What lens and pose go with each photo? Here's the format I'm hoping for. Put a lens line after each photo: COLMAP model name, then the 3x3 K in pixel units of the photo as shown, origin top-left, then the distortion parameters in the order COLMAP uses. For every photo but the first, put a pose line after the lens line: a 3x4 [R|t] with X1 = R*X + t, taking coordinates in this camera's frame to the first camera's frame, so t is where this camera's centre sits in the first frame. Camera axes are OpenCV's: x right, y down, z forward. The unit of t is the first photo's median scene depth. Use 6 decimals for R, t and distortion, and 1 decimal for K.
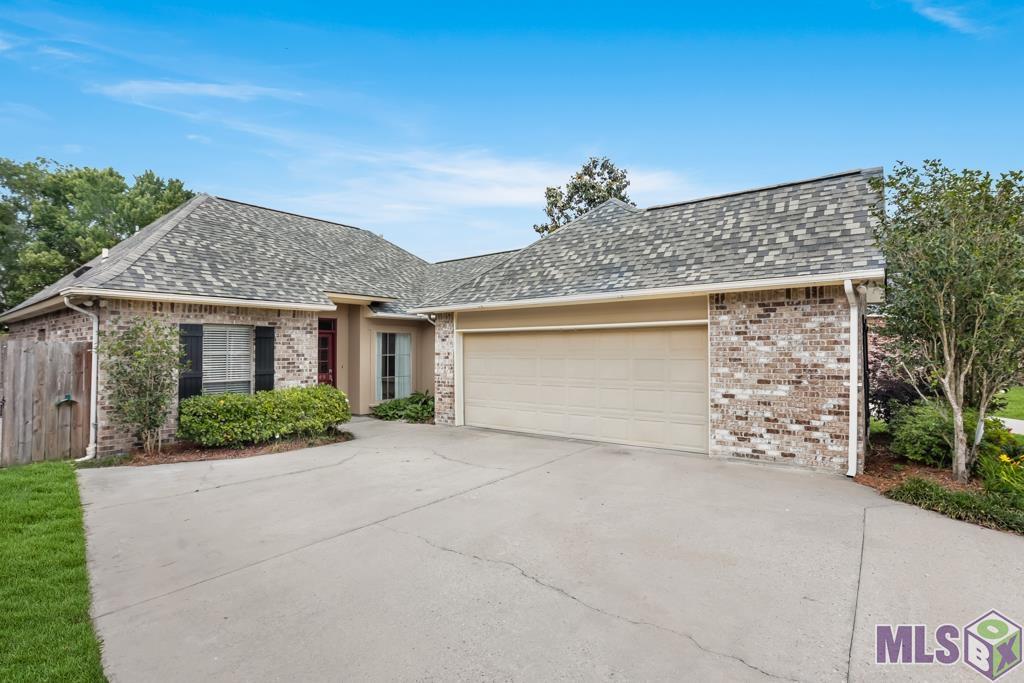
lens RADIAL K [[467.0, 0, 508.9], [0, 467.0, 335.8], [0, 0, 1]] dist [-0.029607, 0.000696]
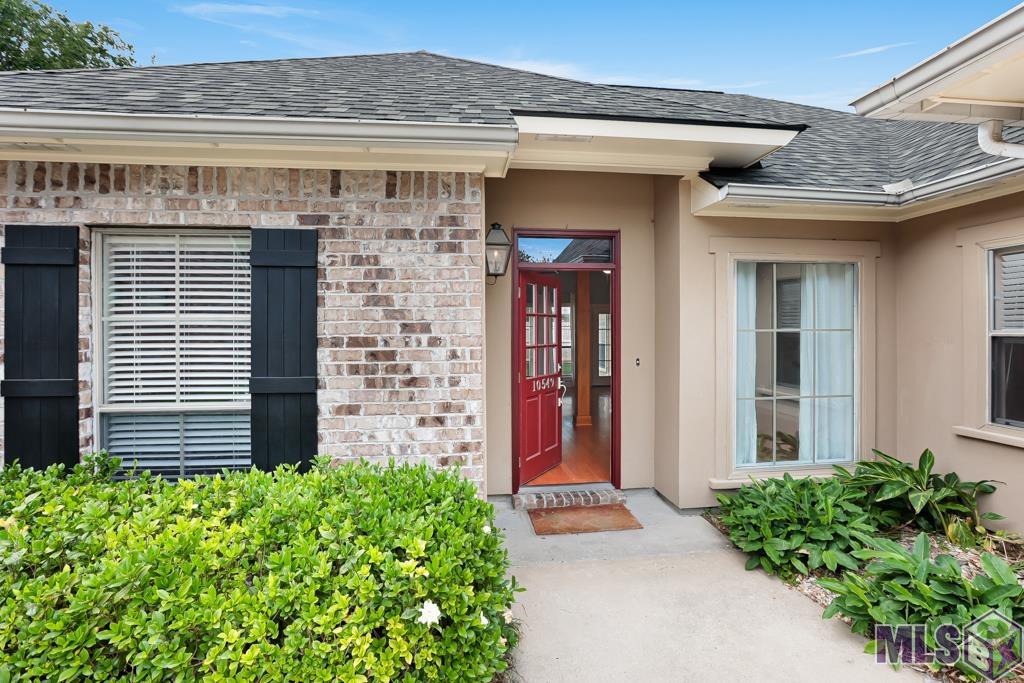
lens RADIAL K [[467.0, 0, 508.9], [0, 467.0, 335.8], [0, 0, 1]] dist [-0.029607, 0.000696]
pose [[0.691004, 0.008045, -0.722806, -0.236803], [0.022759, 0.999200, 0.032879, 0.045067], [0.722493, -0.039170, 0.690268, 0.985918]]
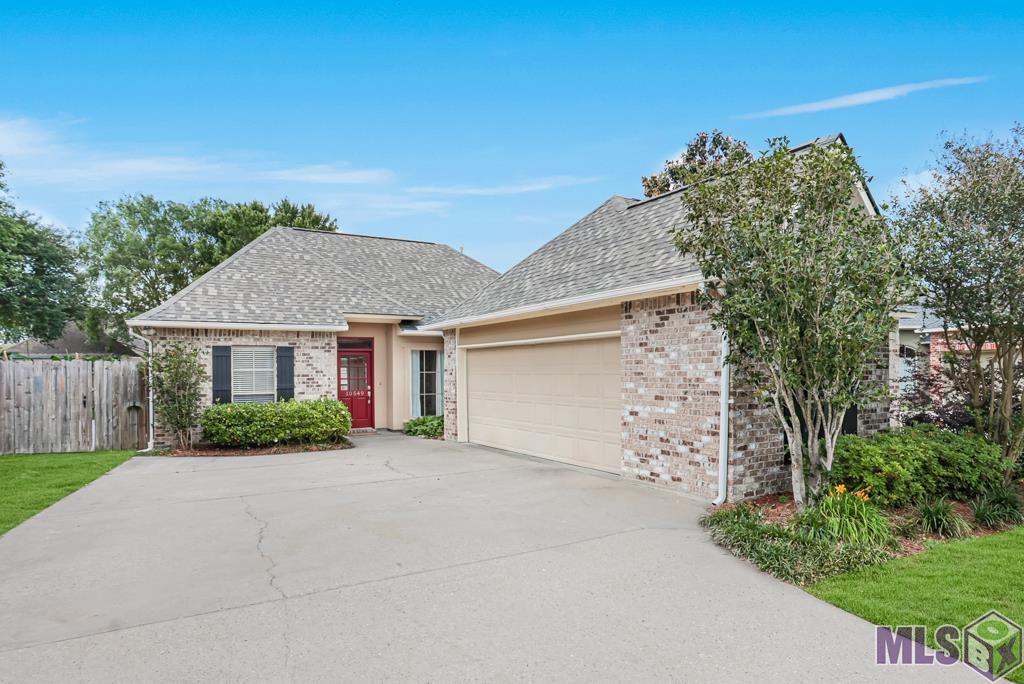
lens RADIAL K [[553.5, 0, 514.5], [0, 553.5, 368.9], [0, 0, 1]] dist [-0.048873, -0.000256]
pose [[0.939603, -0.004766, -0.342233, 0.509223], [0.015149, 0.999502, 0.027673, 0.006630], [0.341931, -0.031186, 0.939207, -0.082875]]
